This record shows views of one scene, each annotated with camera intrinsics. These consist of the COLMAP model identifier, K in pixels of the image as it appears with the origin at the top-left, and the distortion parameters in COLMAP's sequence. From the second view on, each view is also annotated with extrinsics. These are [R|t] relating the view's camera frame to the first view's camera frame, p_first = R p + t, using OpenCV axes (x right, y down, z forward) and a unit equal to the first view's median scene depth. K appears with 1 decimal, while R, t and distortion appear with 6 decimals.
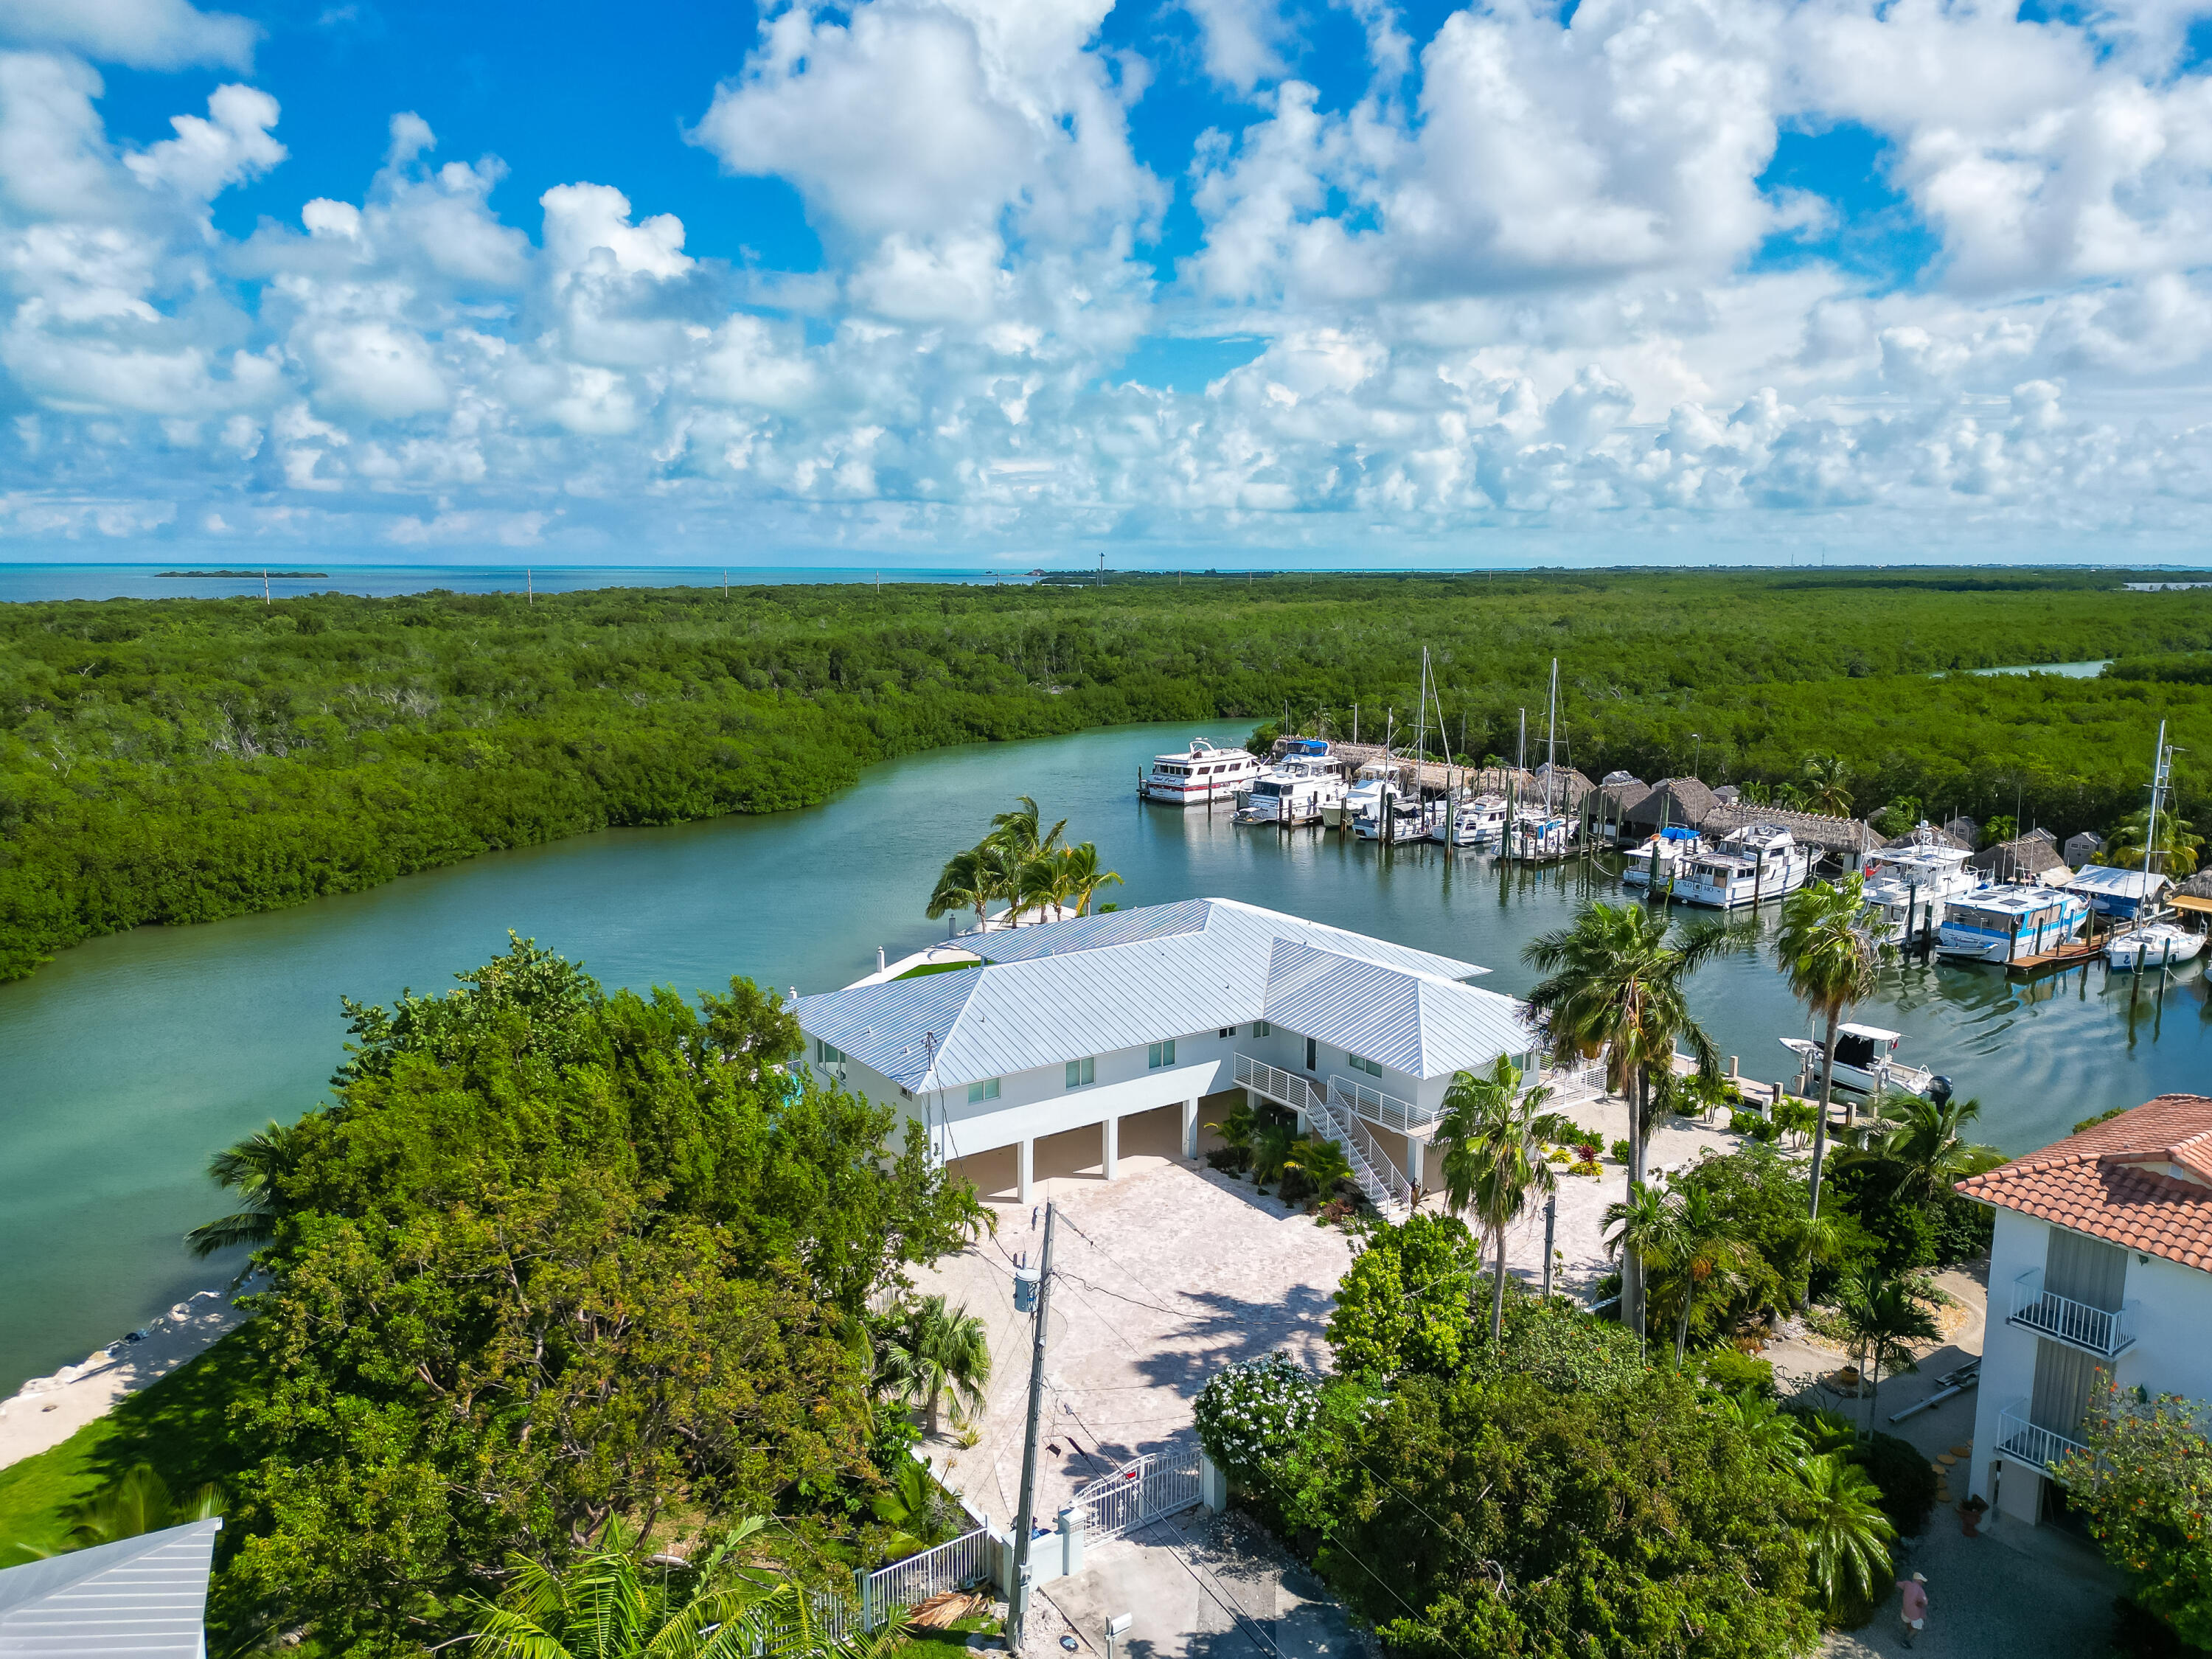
lens RADIAL K [[1547.7, 0, 1072.8], [0, 1547.7, 787.4], [0, 0, 1]] dist [0.076706, -0.040838]
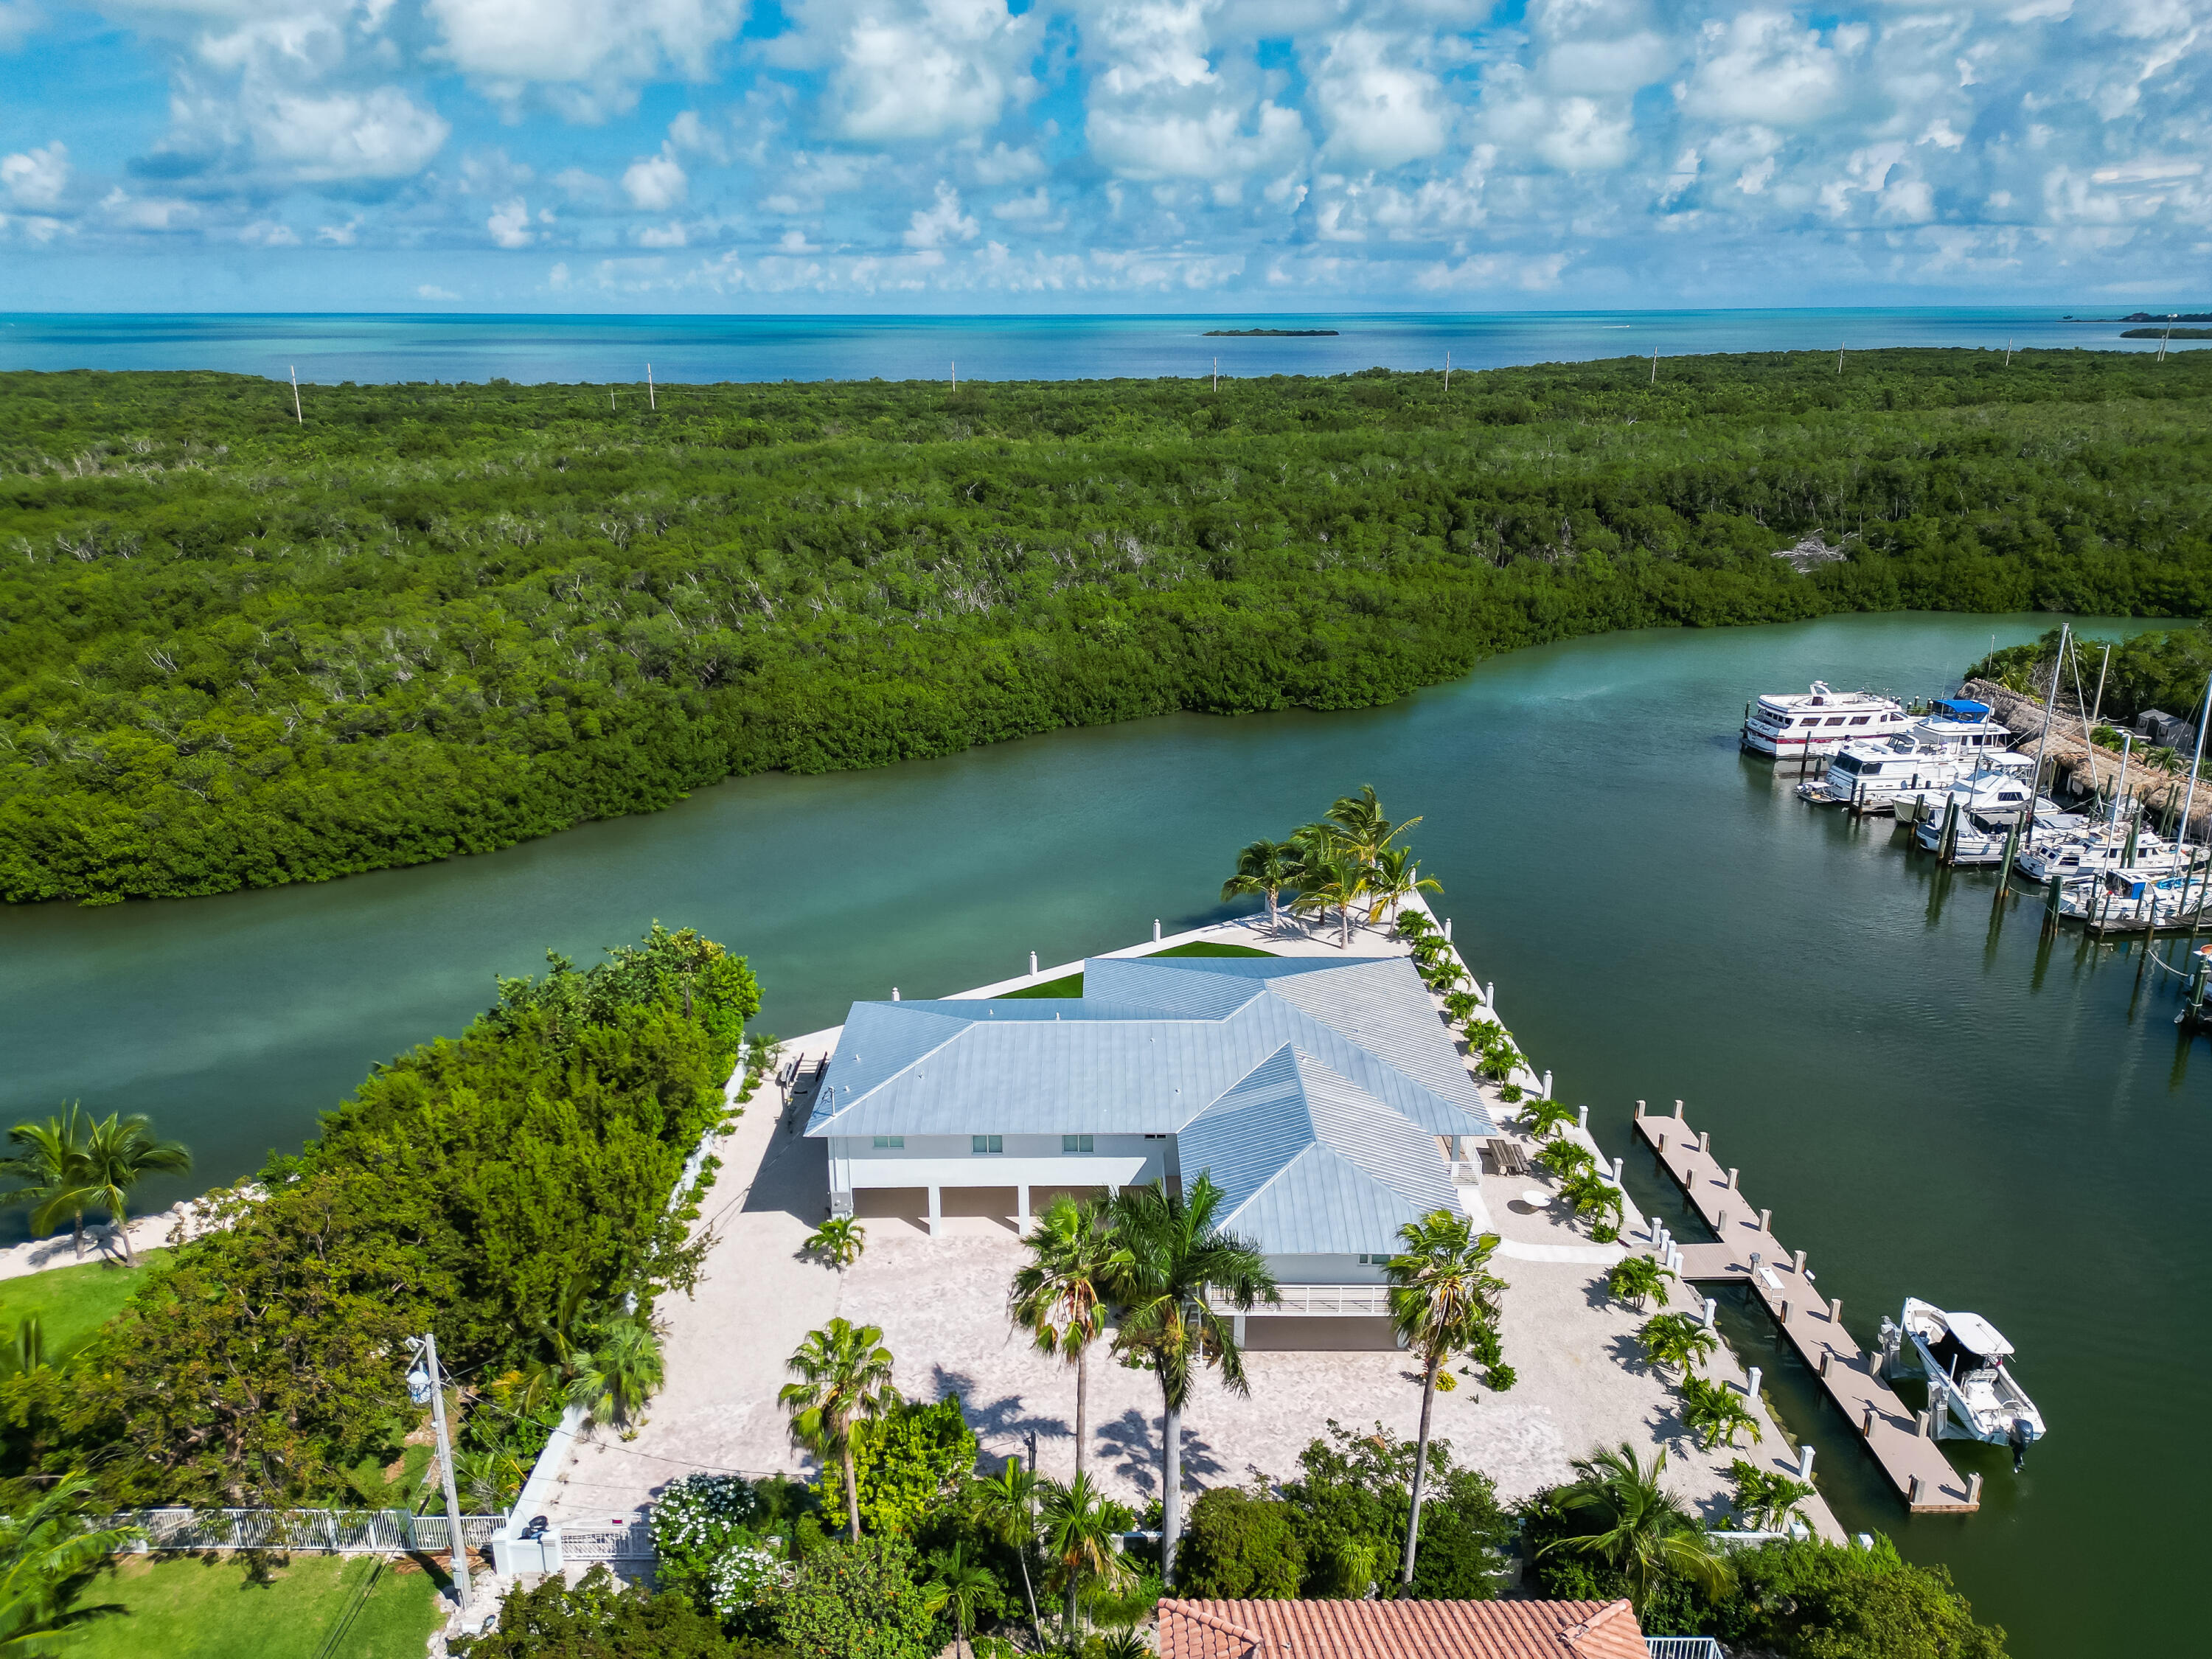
lens RADIAL K [[1547.7, 0, 1101.3], [0, 1547.7, 829.7], [0, 0, 1]] dist [0.076706, -0.040838]
pose [[0.826945, 0.169112, -0.536249, 0.175289], [-0.069674, 0.977169, 0.200717, -0.073949], [0.557949, -0.128619, 0.819847, 0.043814]]
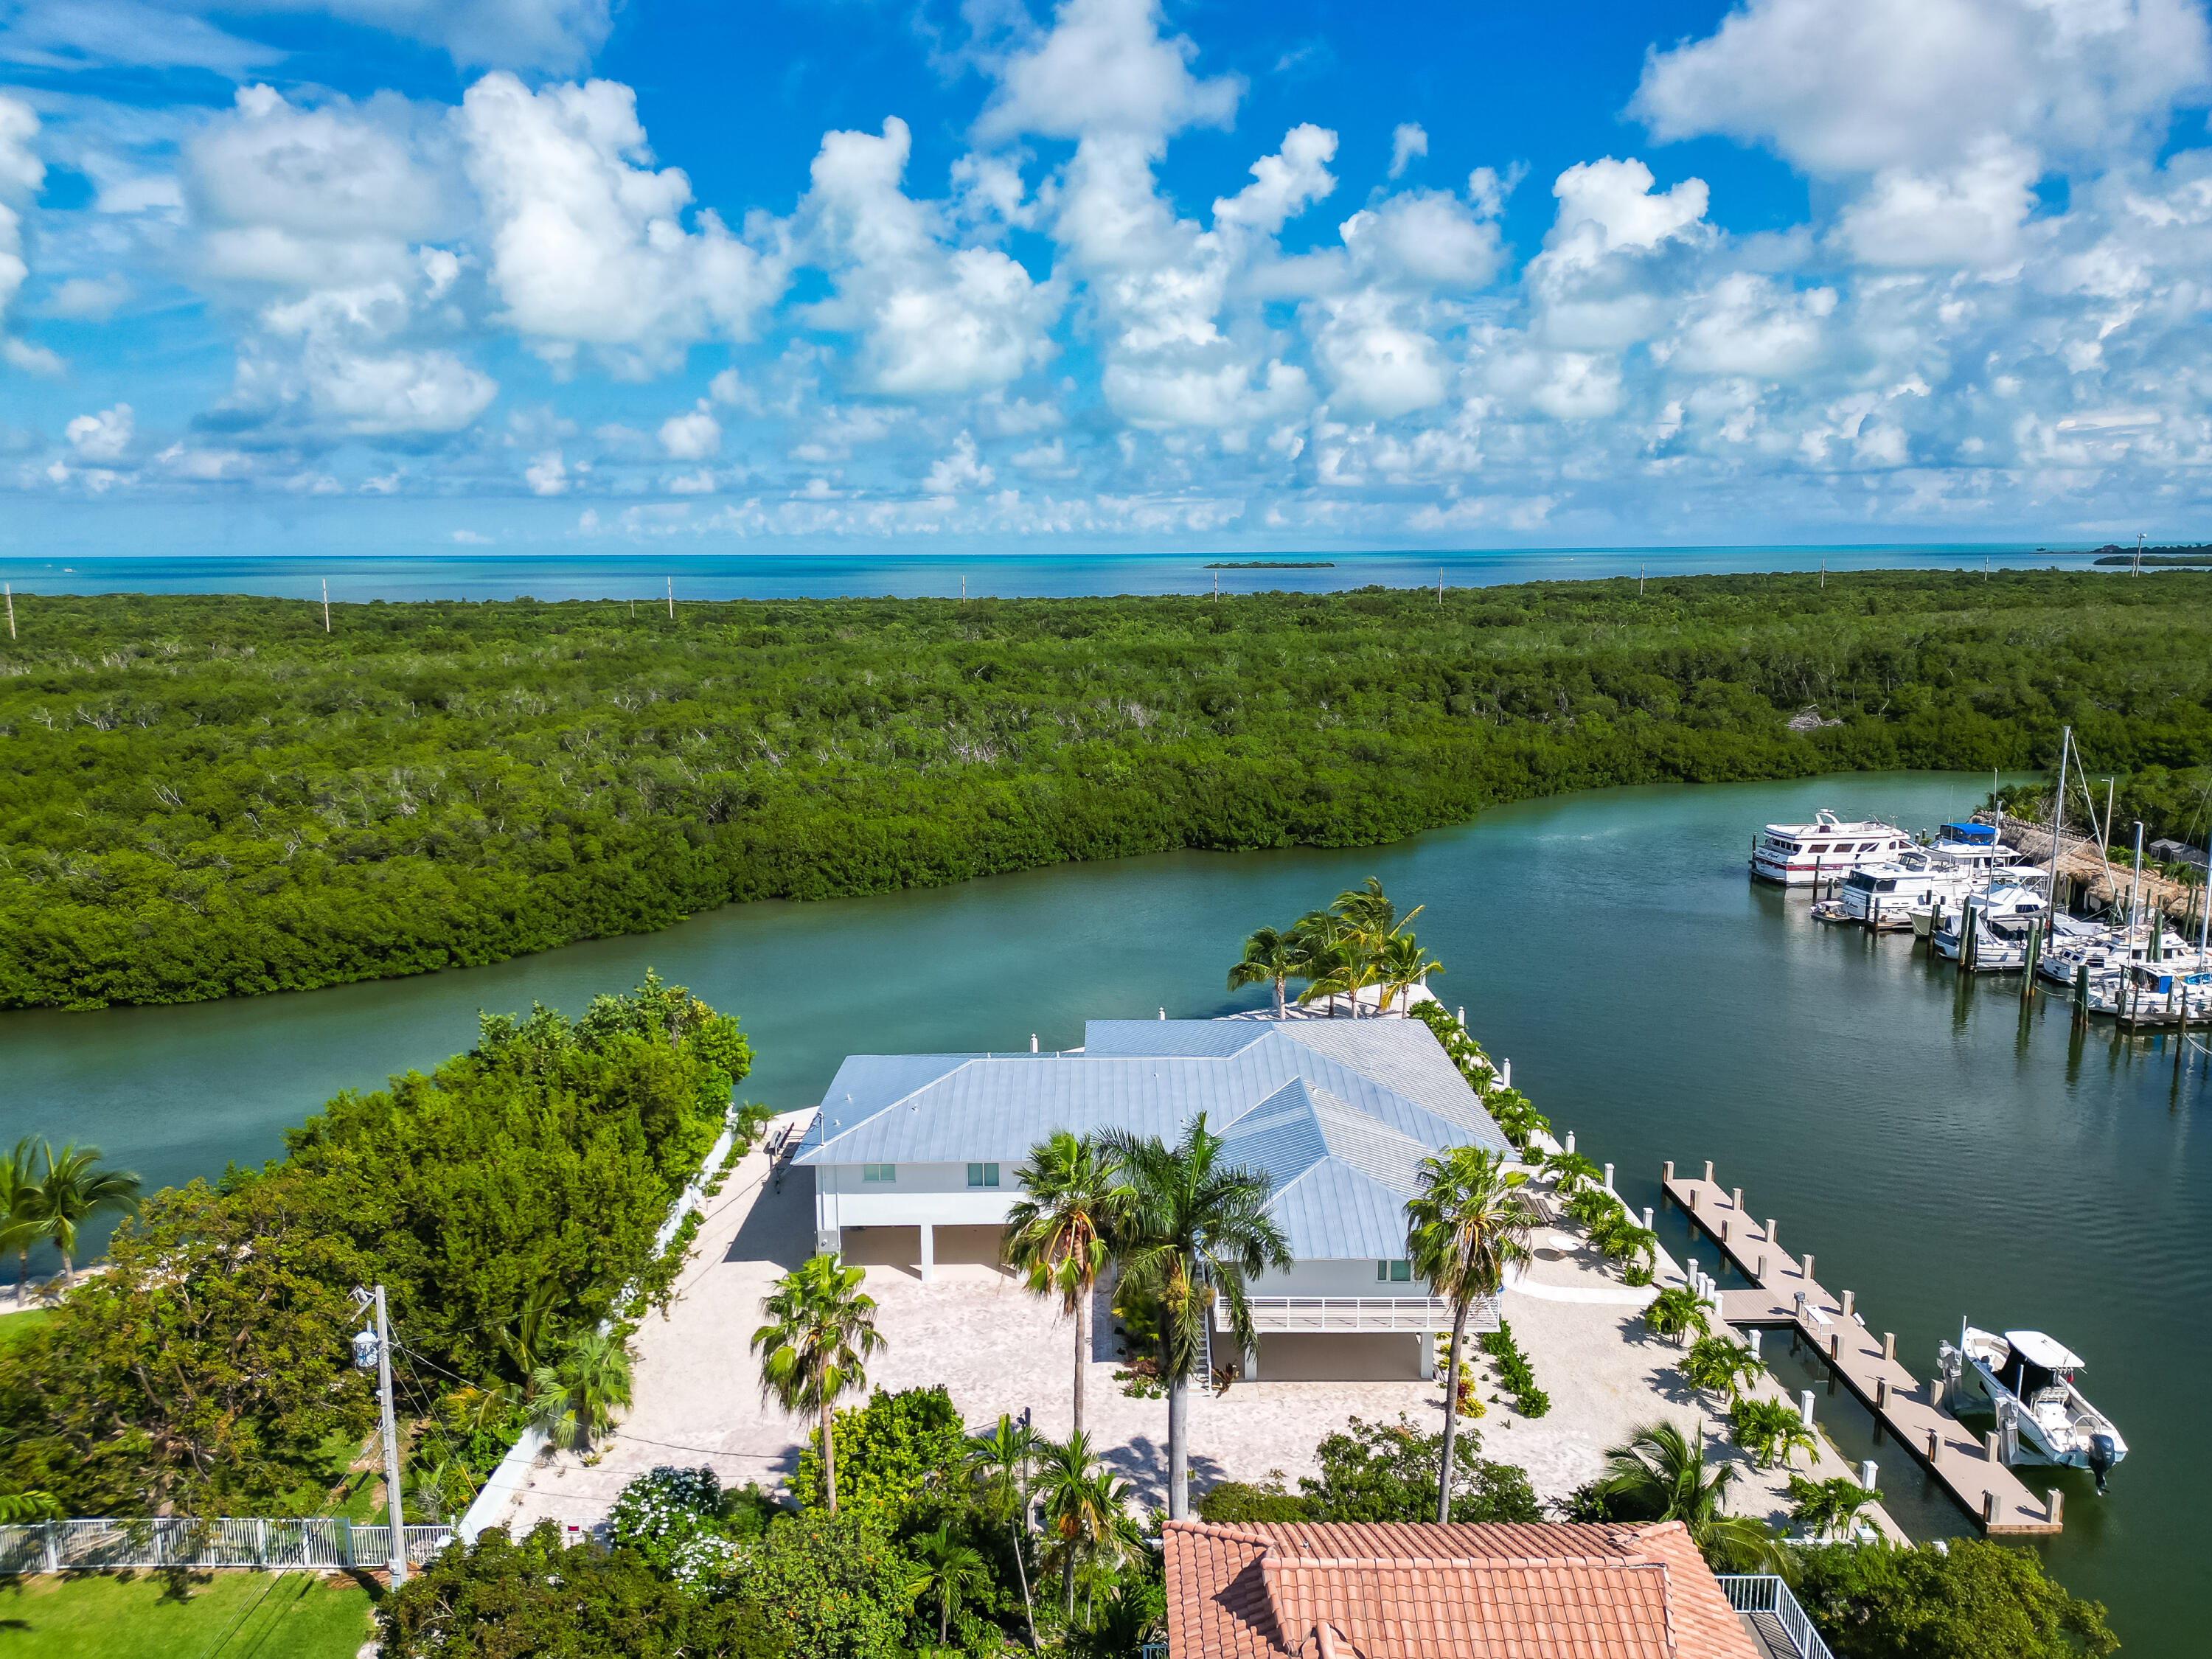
lens RADIAL K [[1547.7, 0, 1101.3], [0, 1547.7, 832.1], [0, 0, 1]] dist [0.076706, -0.040838]
pose [[0.824931, 0.092687, -0.557582, 0.177909], [-0.070432, 0.995631, 0.061301, -0.033258], [0.560828, -0.011297, 0.827856, 0.046182]]
